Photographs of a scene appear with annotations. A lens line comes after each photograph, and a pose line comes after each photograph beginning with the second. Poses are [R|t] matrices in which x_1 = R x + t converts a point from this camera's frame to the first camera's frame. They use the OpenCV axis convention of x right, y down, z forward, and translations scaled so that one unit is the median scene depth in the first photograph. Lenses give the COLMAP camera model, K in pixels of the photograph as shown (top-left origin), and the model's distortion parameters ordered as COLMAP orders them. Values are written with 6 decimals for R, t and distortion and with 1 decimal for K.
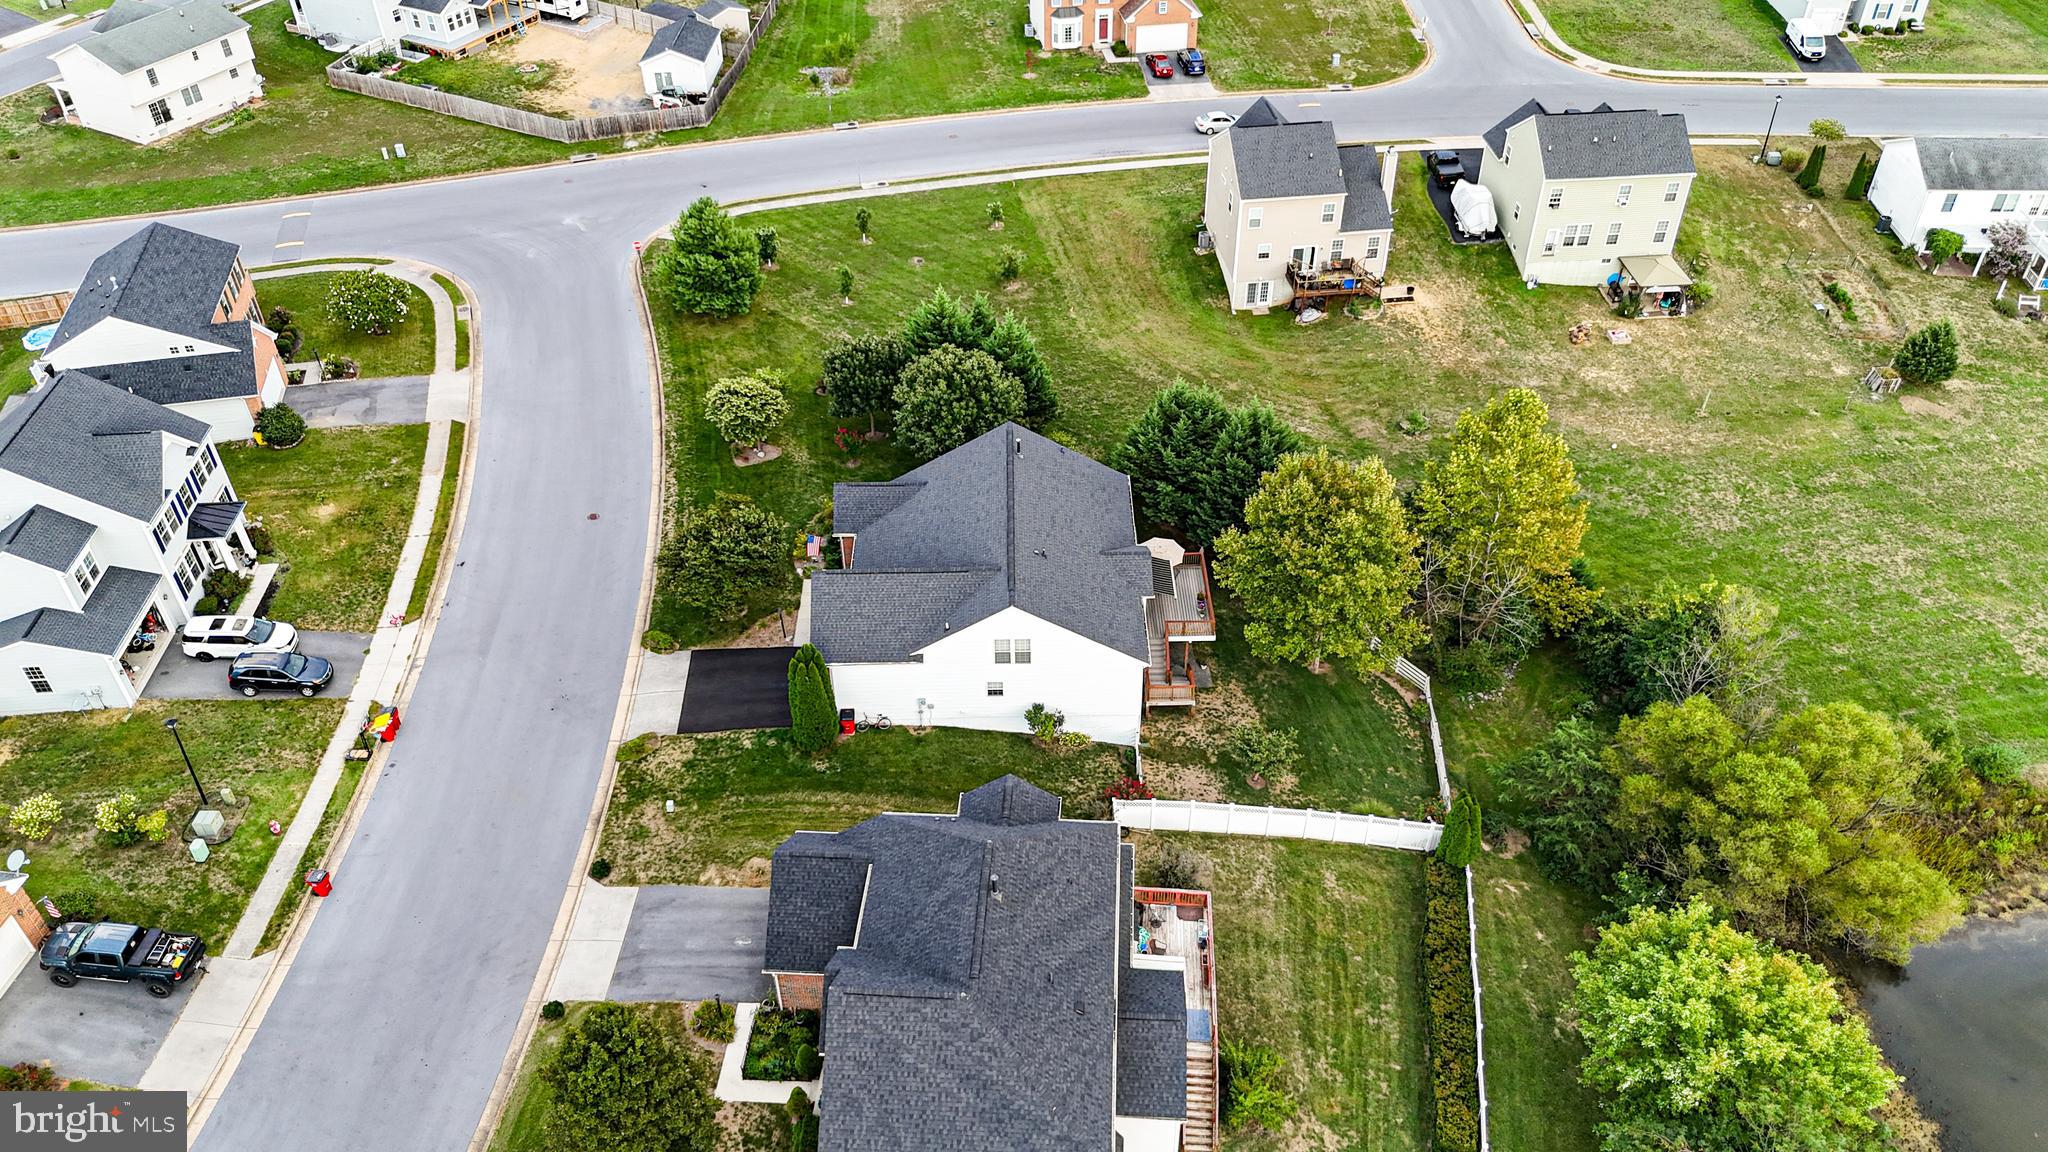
lens RADIAL K [[1508.3, 0, 1032.4], [0, 1508.3, 572.3], [0, 0, 1]] dist [0.051385, -0.039628]
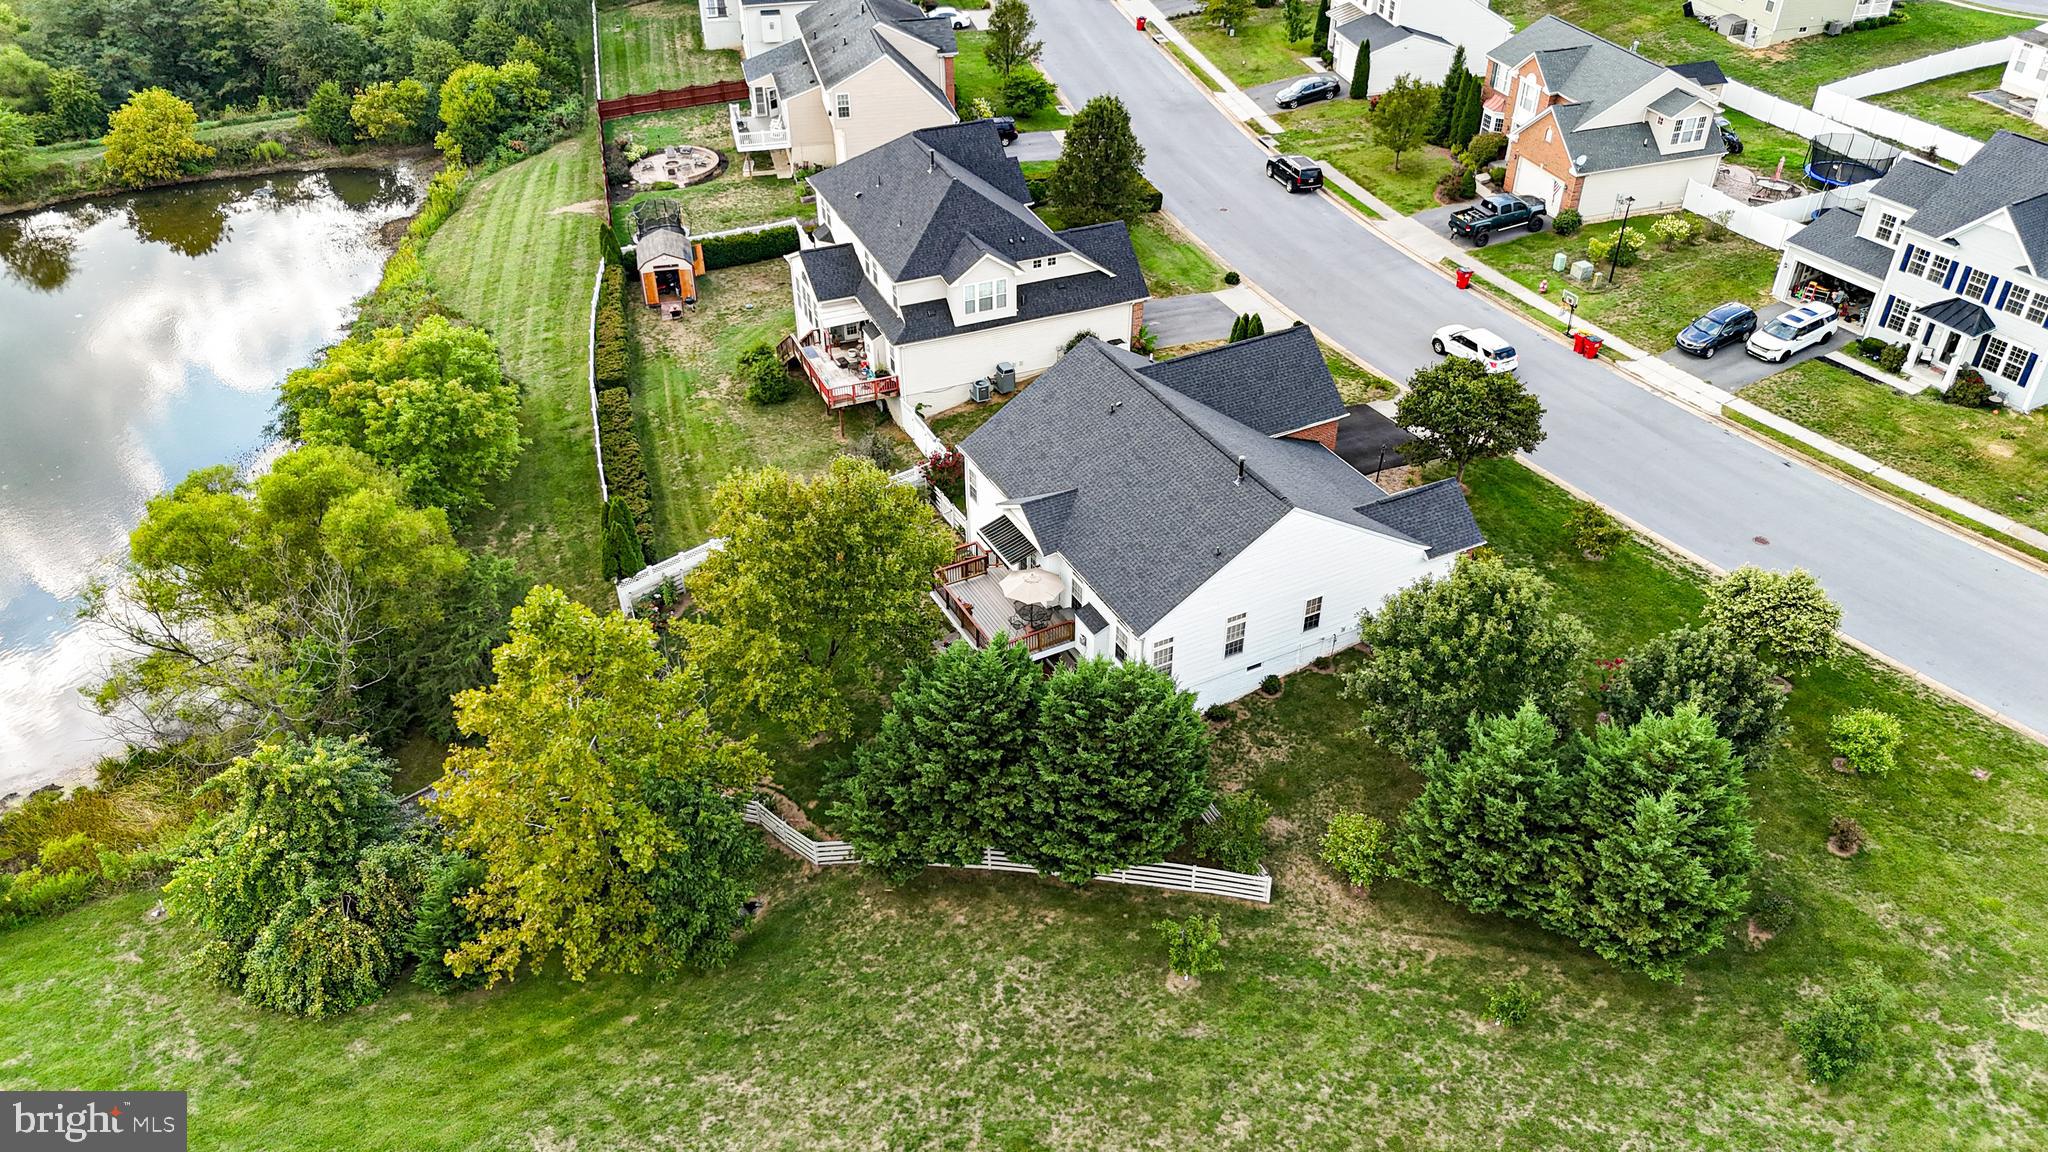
lens RADIAL K [[1508.3, 0, 1026.9], [0, 1508.3, 579.2], [0, 0, 1]] dist [0.051385, -0.039628]
pose [[-0.893382, 0.272328, -0.357360, 0.309358], [-0.277352, 0.291476, 0.915488, -0.607291], [0.353474, 0.916995, -0.184869, 0.986654]]
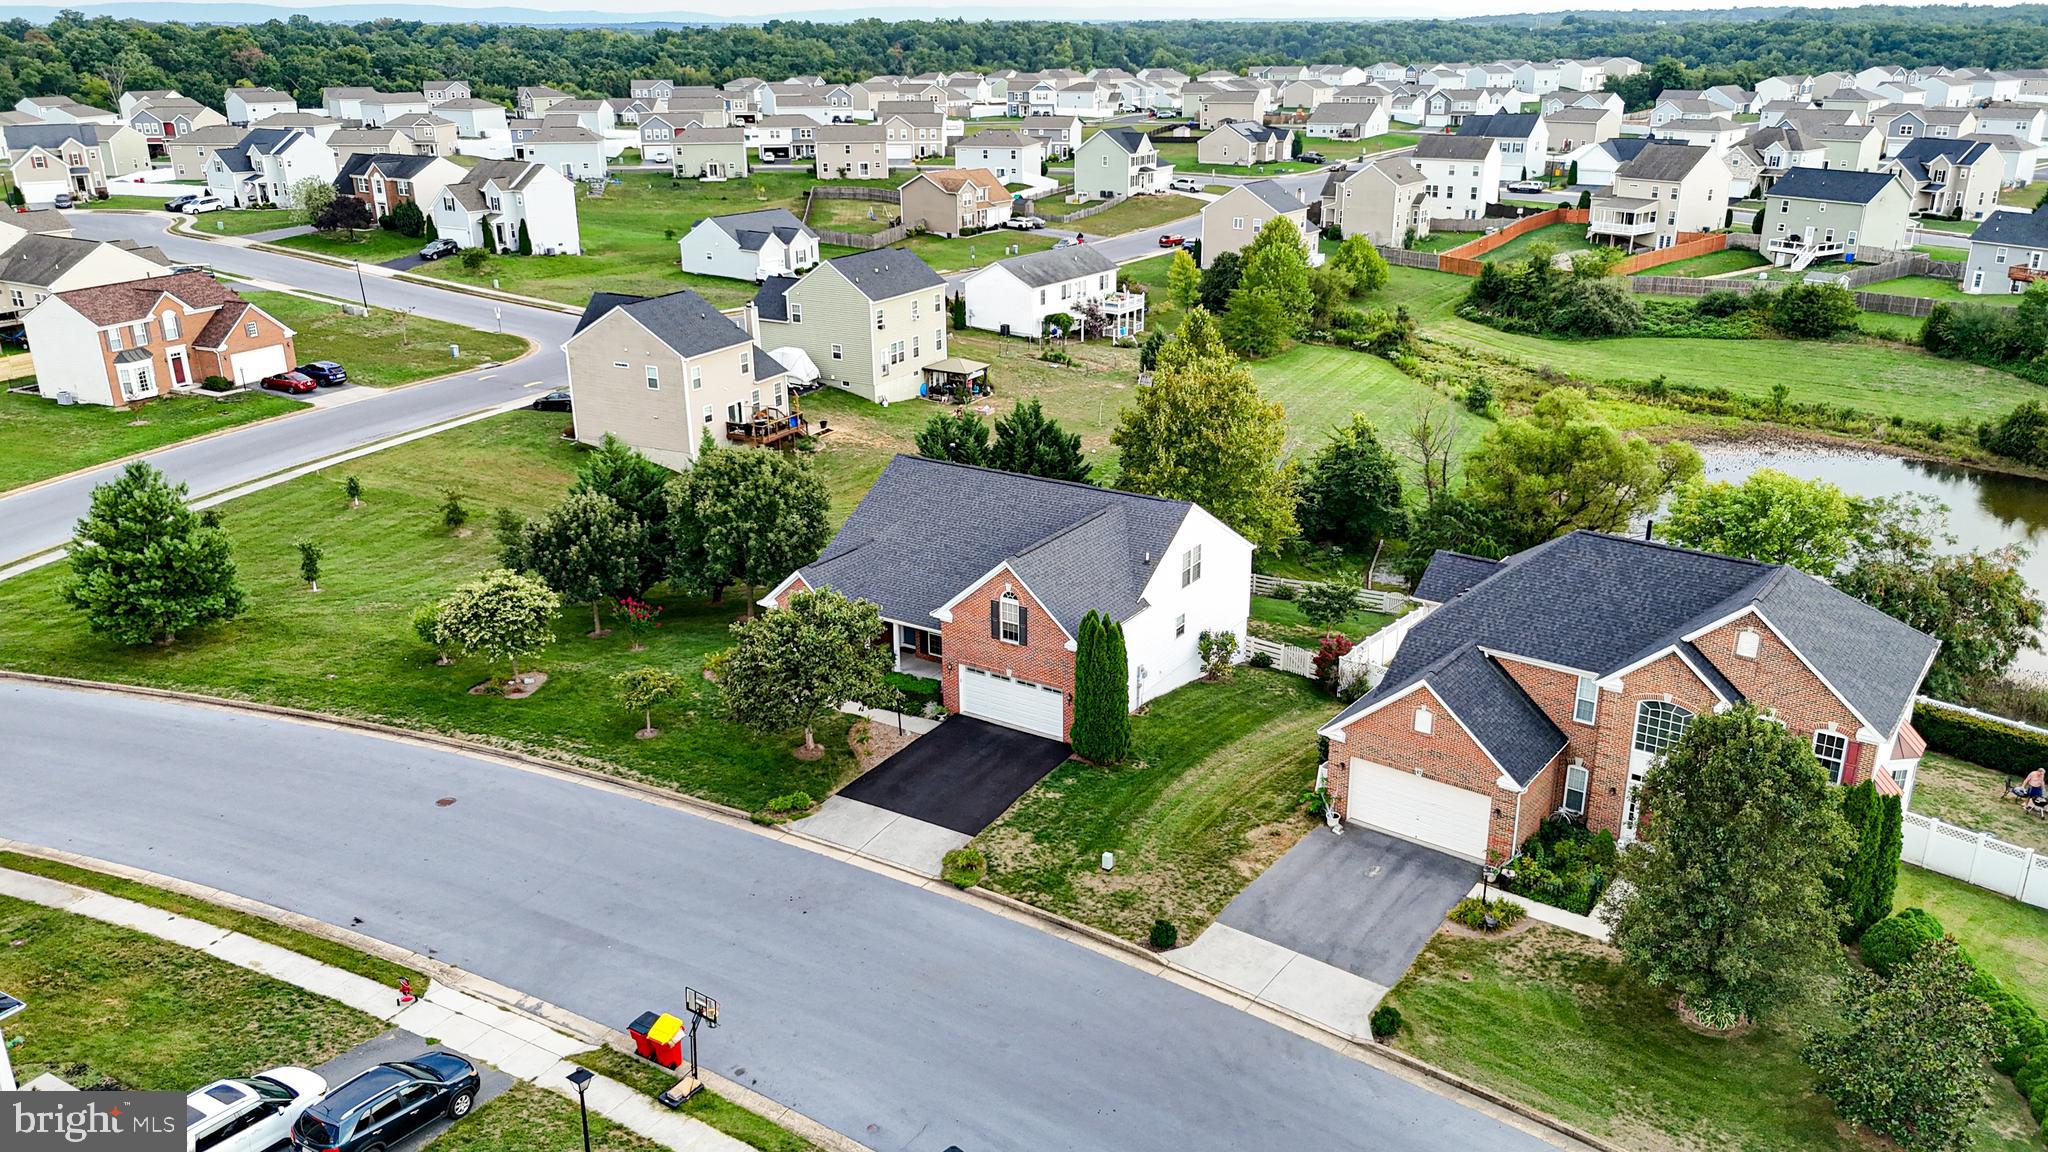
lens RADIAL K [[1508.3, 0, 1037.3], [0, 1508.3, 579.6], [0, 0, 1]] dist [0.051385, -0.039628]
pose [[0.547696, -0.282027, 0.787712, -0.600109], [0.528784, 0.846289, -0.064664, 0.053316], [-0.648395, 0.451946, 0.612641, 0.396469]]
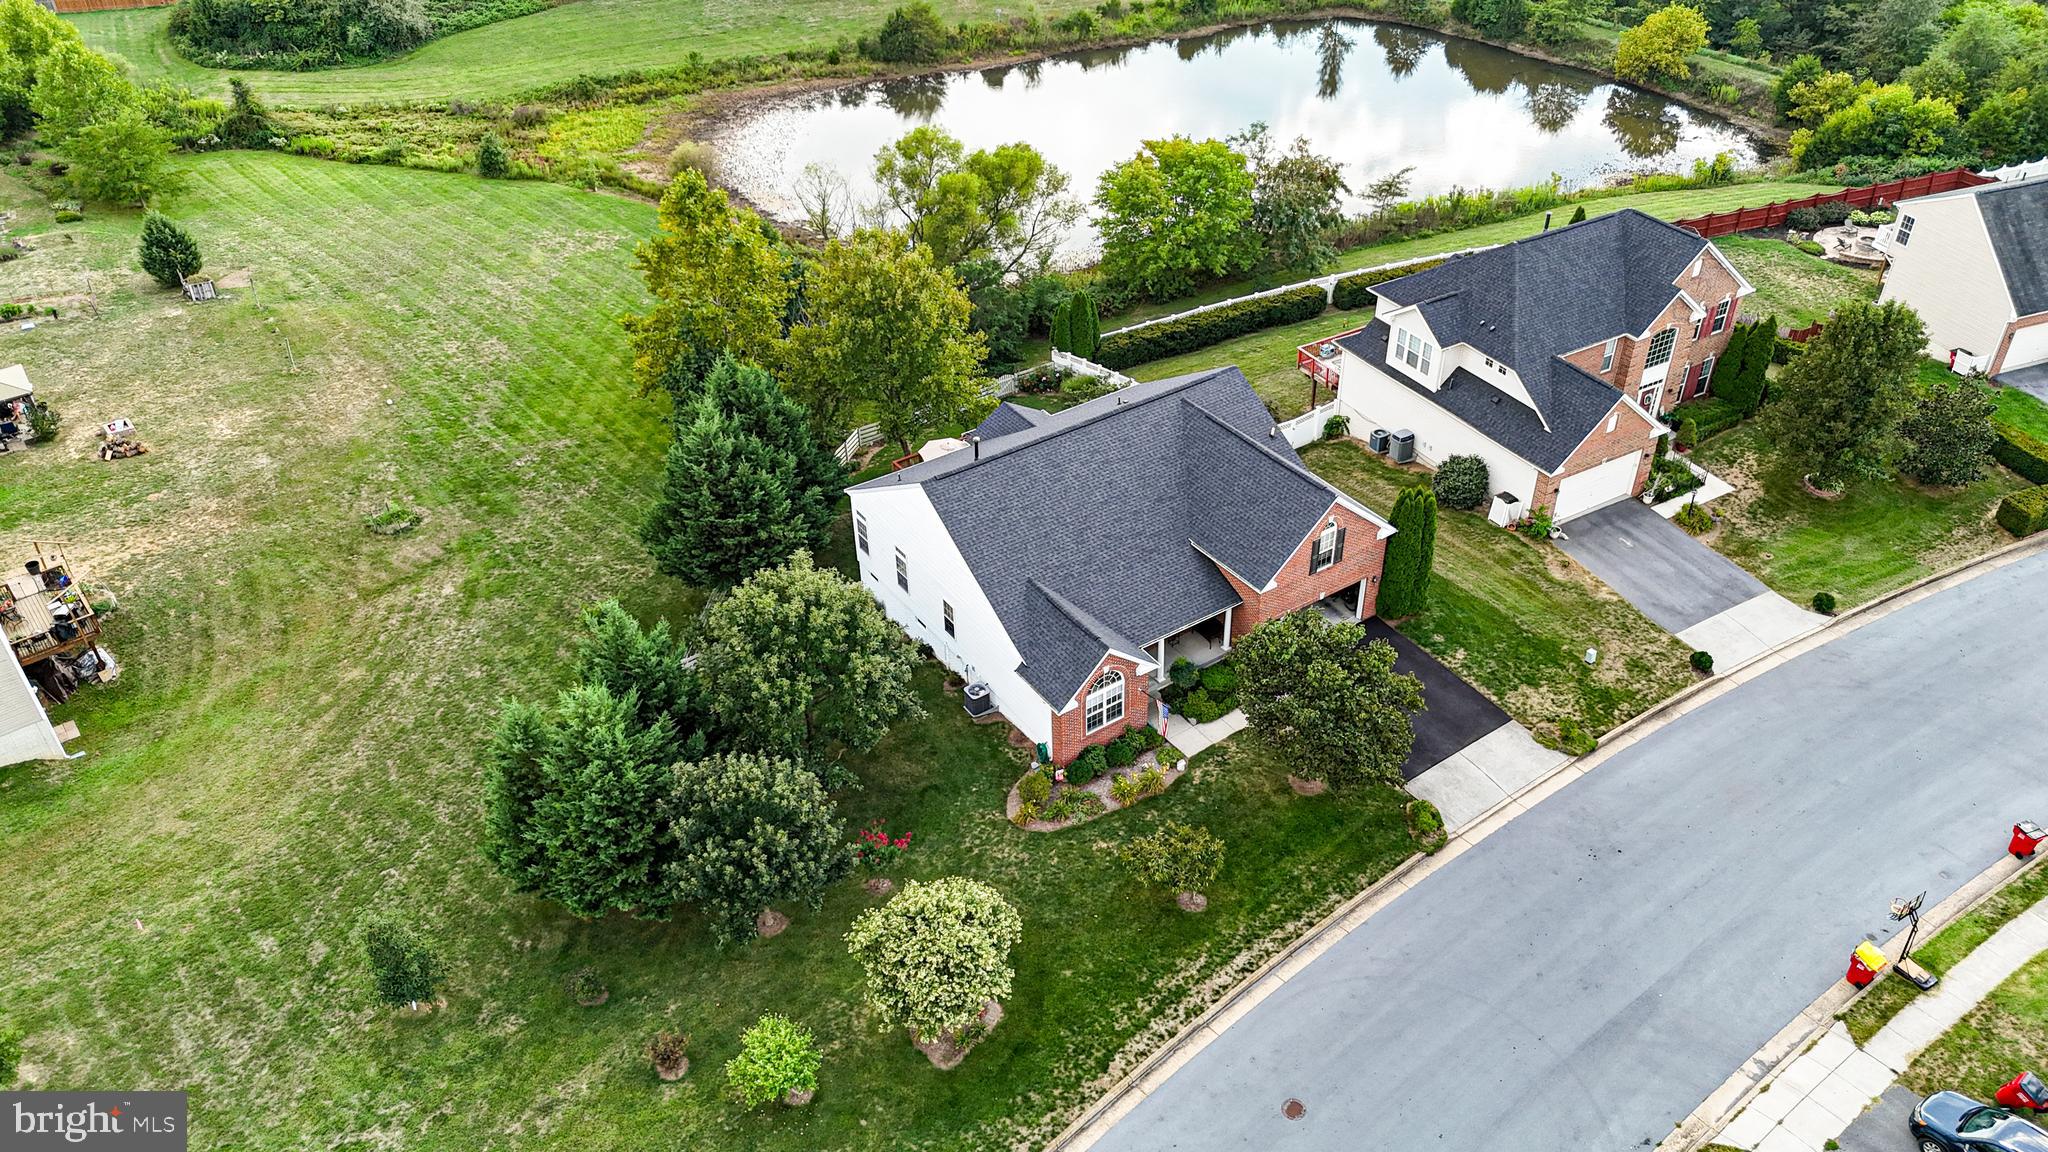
lens RADIAL K [[1508.3, 0, 1031.1], [0, 1508.3, 578.1], [0, 0, 1]] dist [0.051385, -0.039628]
pose [[-0.546428, -0.479575, 0.686603, -0.479963], [0.546316, 0.417274, 0.726238, -0.495423], [-0.634787, 0.771939, 0.033990, 0.866543]]
